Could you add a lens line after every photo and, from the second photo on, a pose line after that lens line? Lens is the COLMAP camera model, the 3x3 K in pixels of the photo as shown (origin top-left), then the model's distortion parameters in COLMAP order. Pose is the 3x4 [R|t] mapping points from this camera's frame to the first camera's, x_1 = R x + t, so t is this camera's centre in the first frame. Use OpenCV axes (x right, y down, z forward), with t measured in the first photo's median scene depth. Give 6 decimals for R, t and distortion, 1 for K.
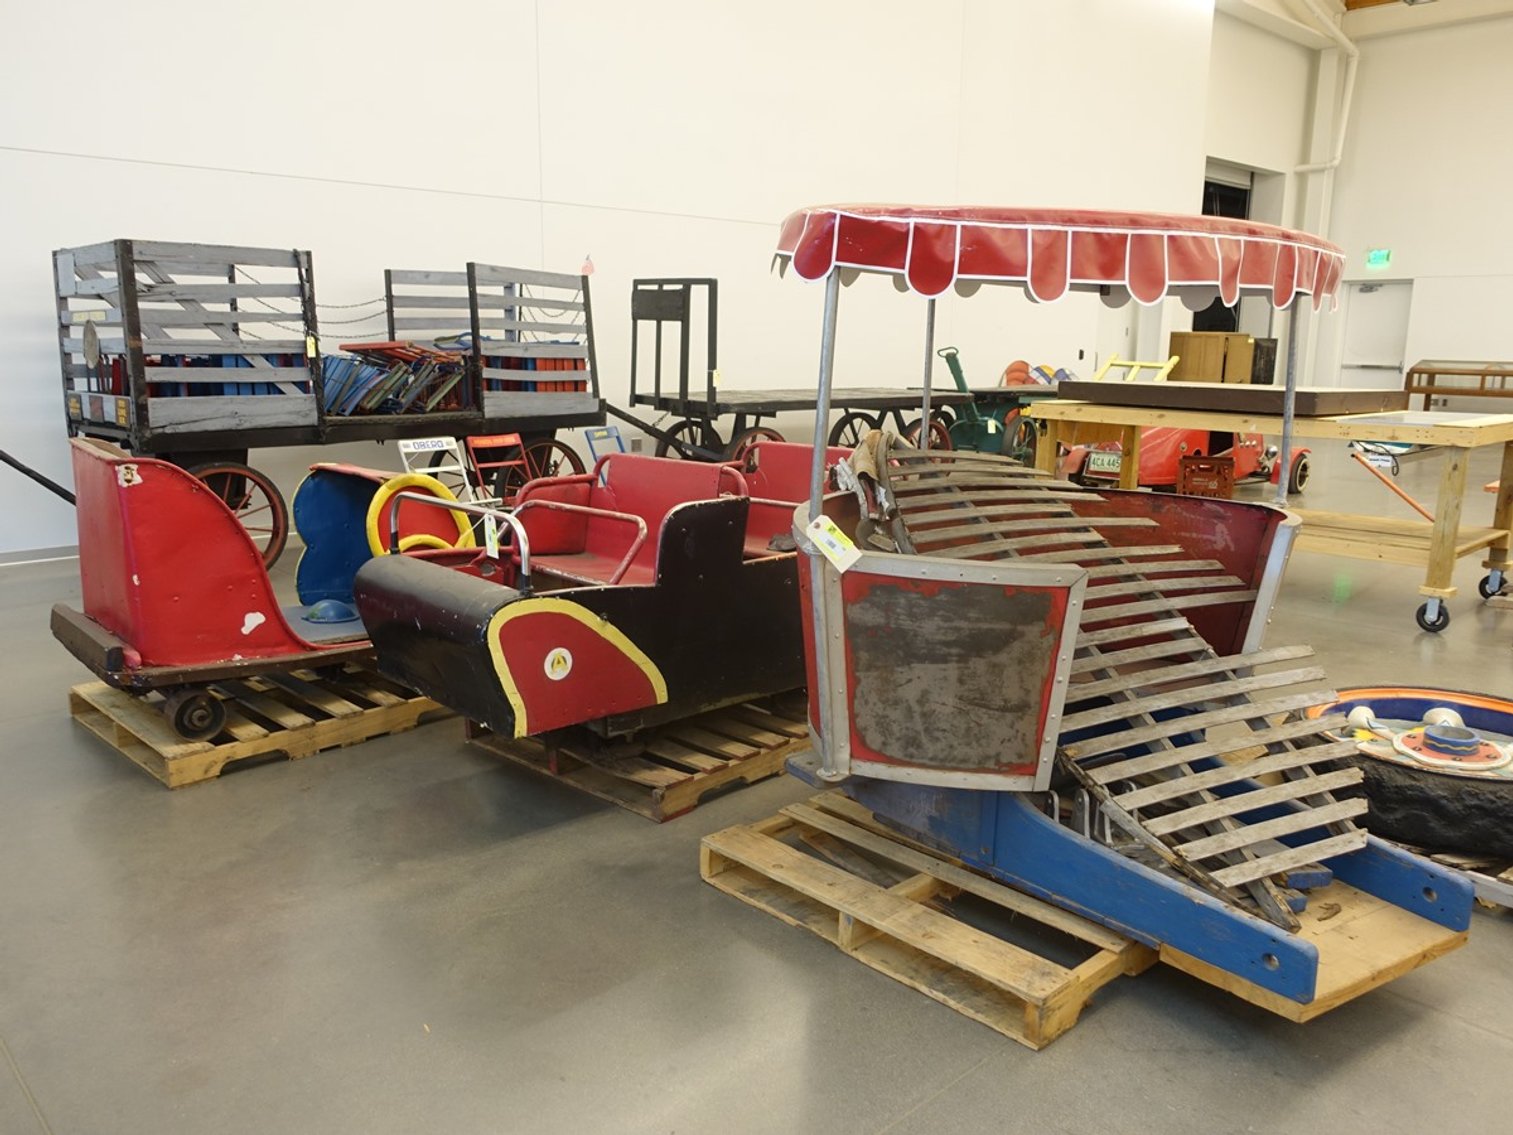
lens RADIAL K [[1198.8, 0, 756.5], [0, 1198.8, 567.5], [0, 0, 1]] dist [0.002916, 0.007250]
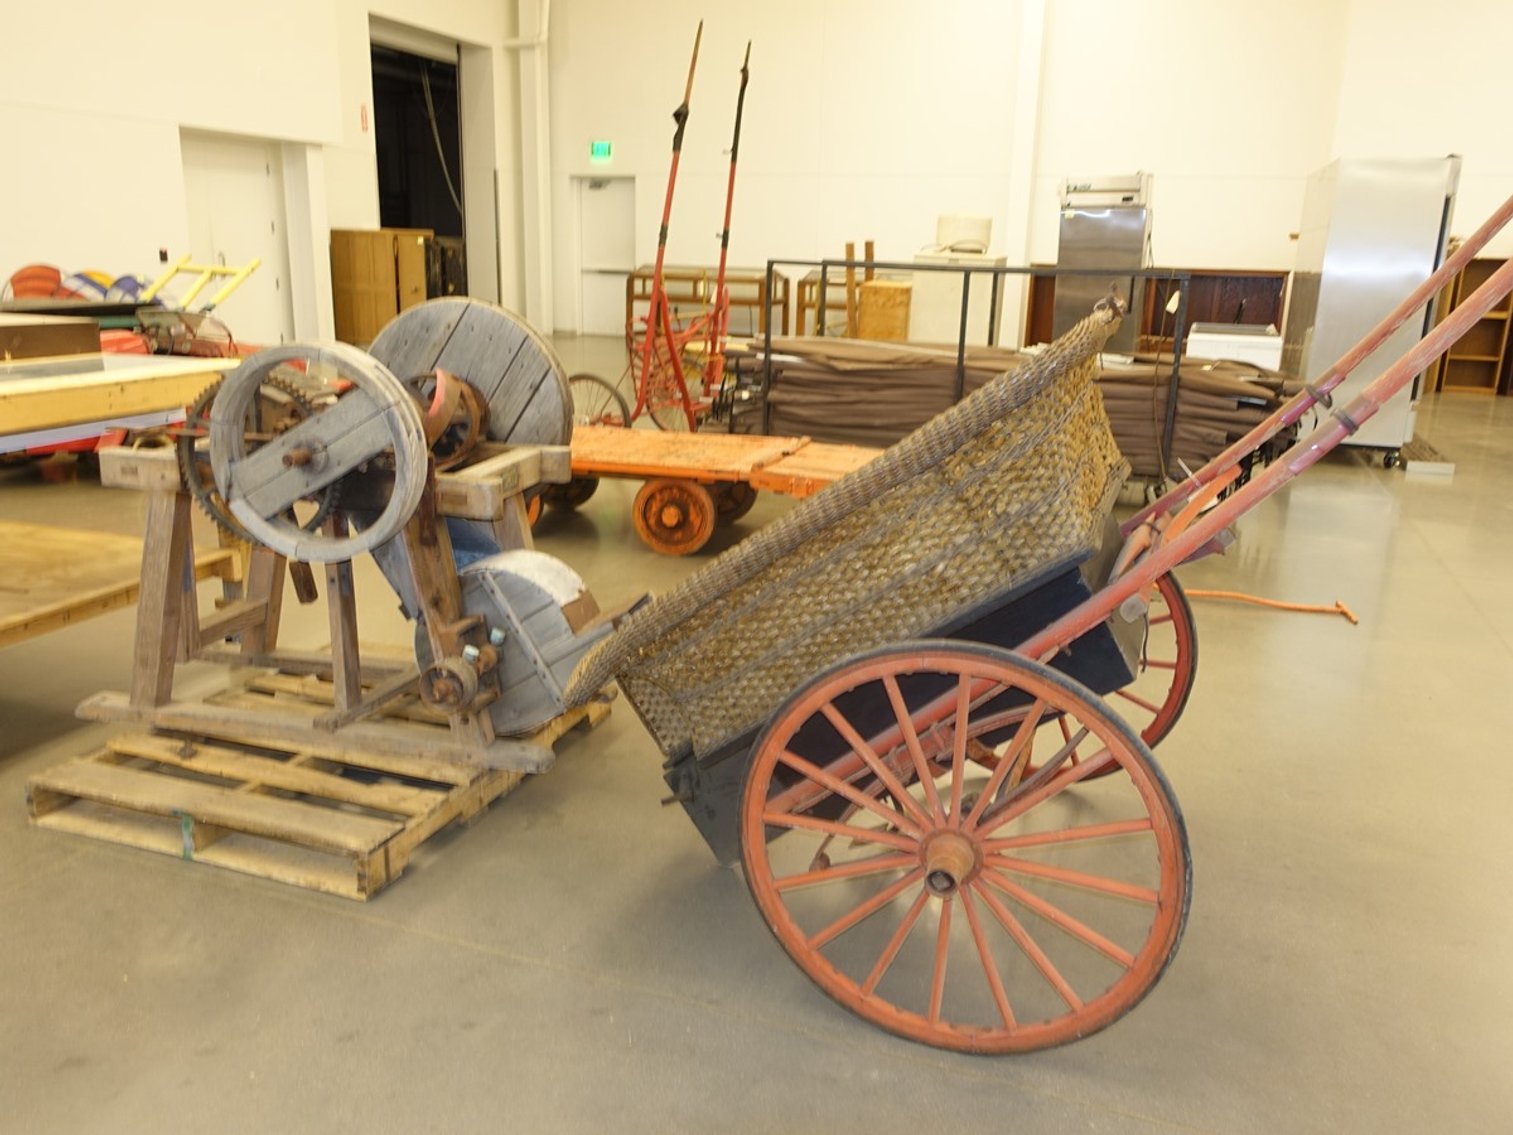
lens RADIAL K [[1198.8, 0, 756.5], [0, 1198.8, 567.5], [0, 0, 1]] dist [0.002916, 0.007250]
pose [[0.894873, -0.110152, 0.432515, 0.197562], [0.077591, 0.992705, 0.092283, -0.018831], [-0.439525, -0.049022, 0.896891, 0.117010]]
